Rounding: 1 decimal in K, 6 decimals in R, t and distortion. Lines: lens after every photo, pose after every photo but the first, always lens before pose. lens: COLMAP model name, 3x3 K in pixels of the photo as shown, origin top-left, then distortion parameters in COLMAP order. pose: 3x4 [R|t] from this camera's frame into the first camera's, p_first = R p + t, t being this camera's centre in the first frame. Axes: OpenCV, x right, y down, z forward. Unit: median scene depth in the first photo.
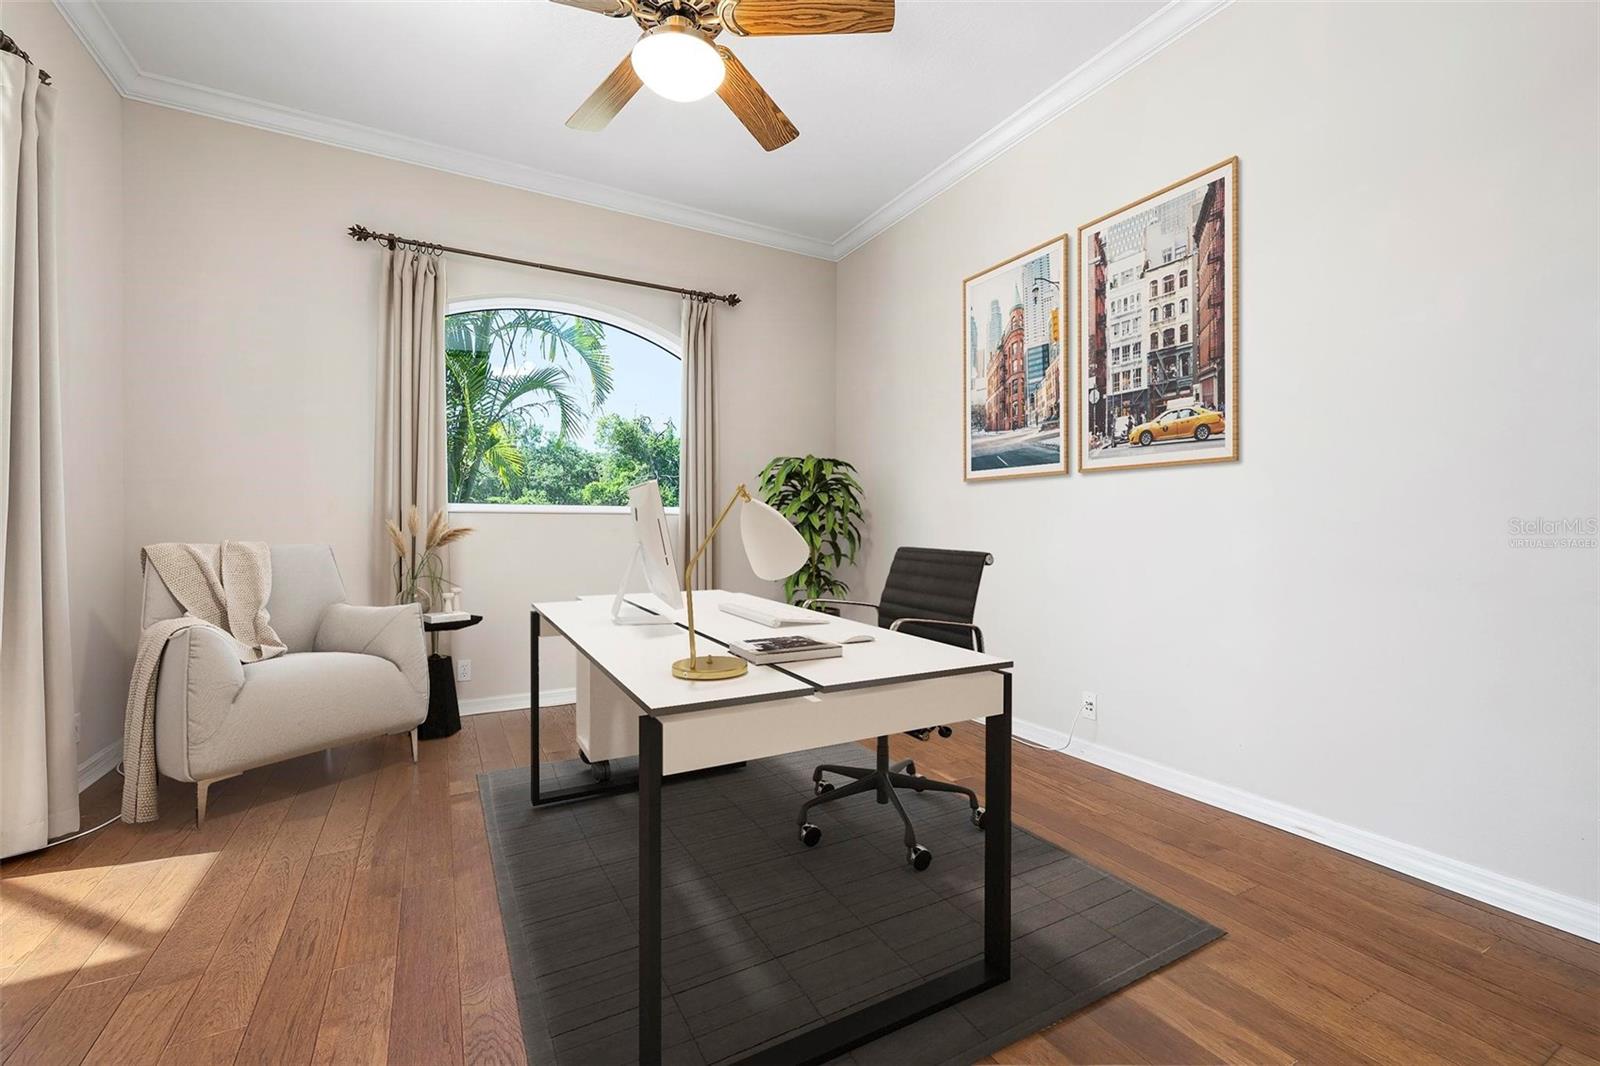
lens RADIAL K [[688.1, 0, 800.0], [0, 688.1, 533.0], [0, 0, 1]] dist [-0.003724, -0.000127]
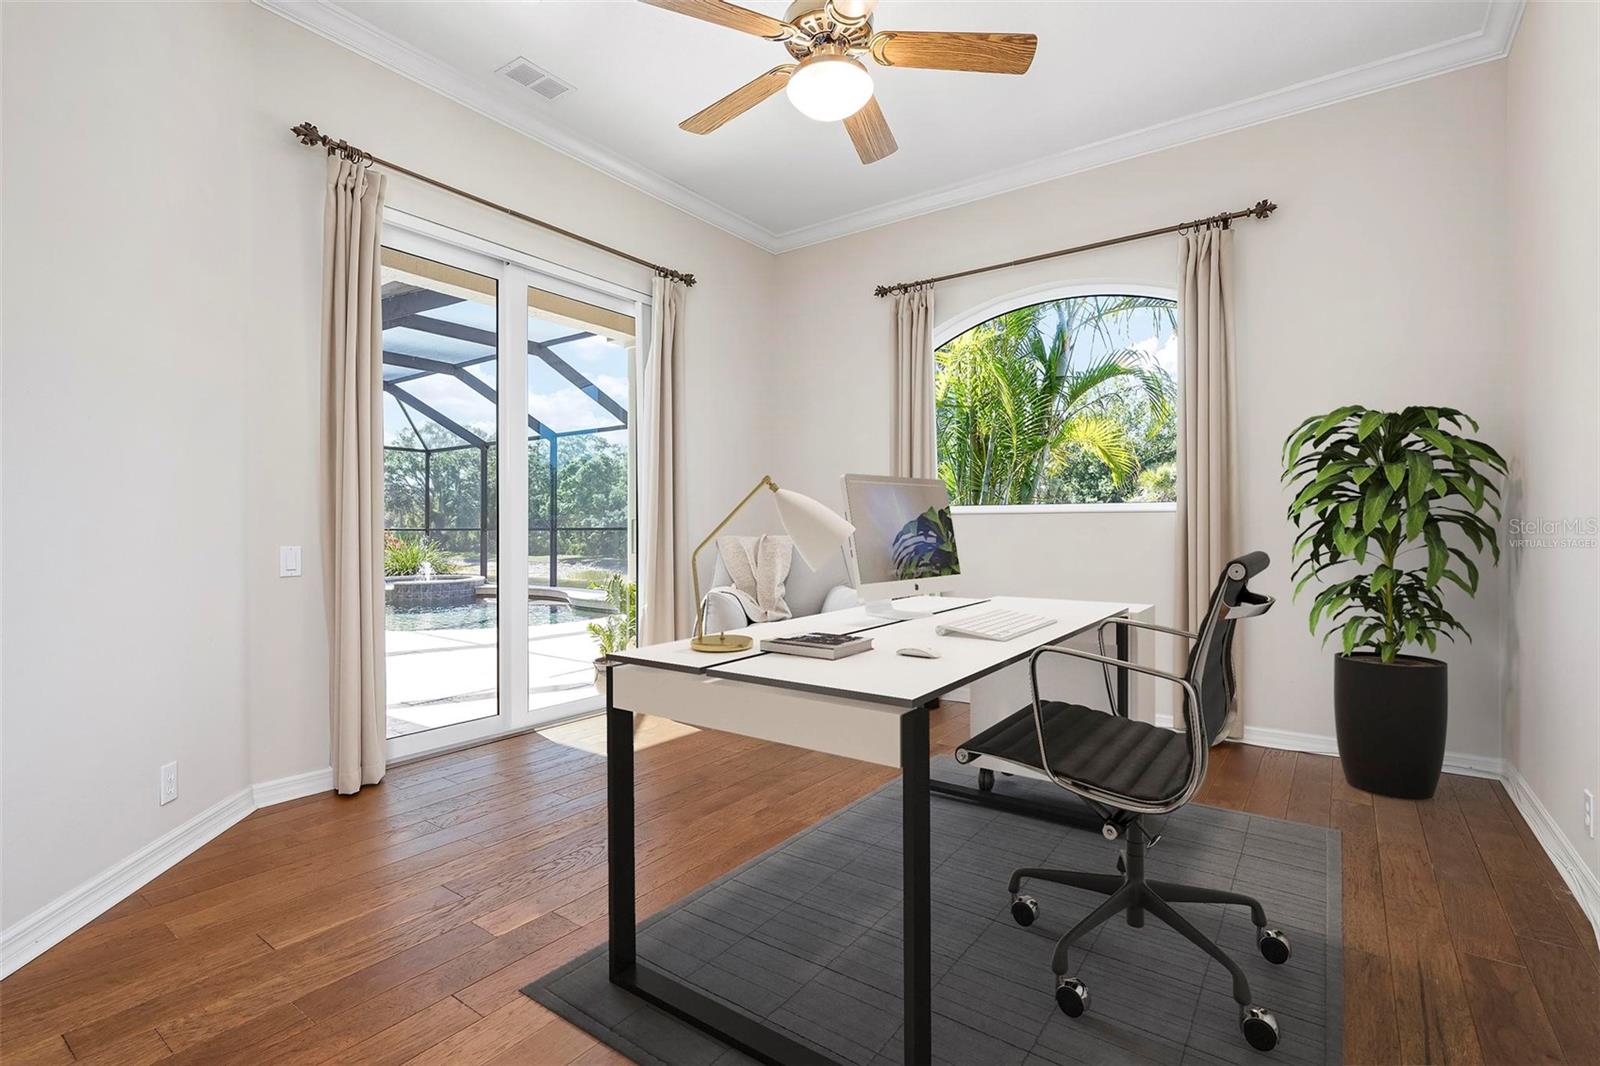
lens RADIAL K [[752.5, 0, 789.3], [0, 752.5, 539.2], [0, 0, 1]] dist [0.001712, -0.000150]
pose [[0.420051, 0.002097, -0.907498, 0.500606], [-0.001367, 0.999998, 0.001677, 0.006949], [0.907499, 0.000536, 0.420053, 0.268277]]
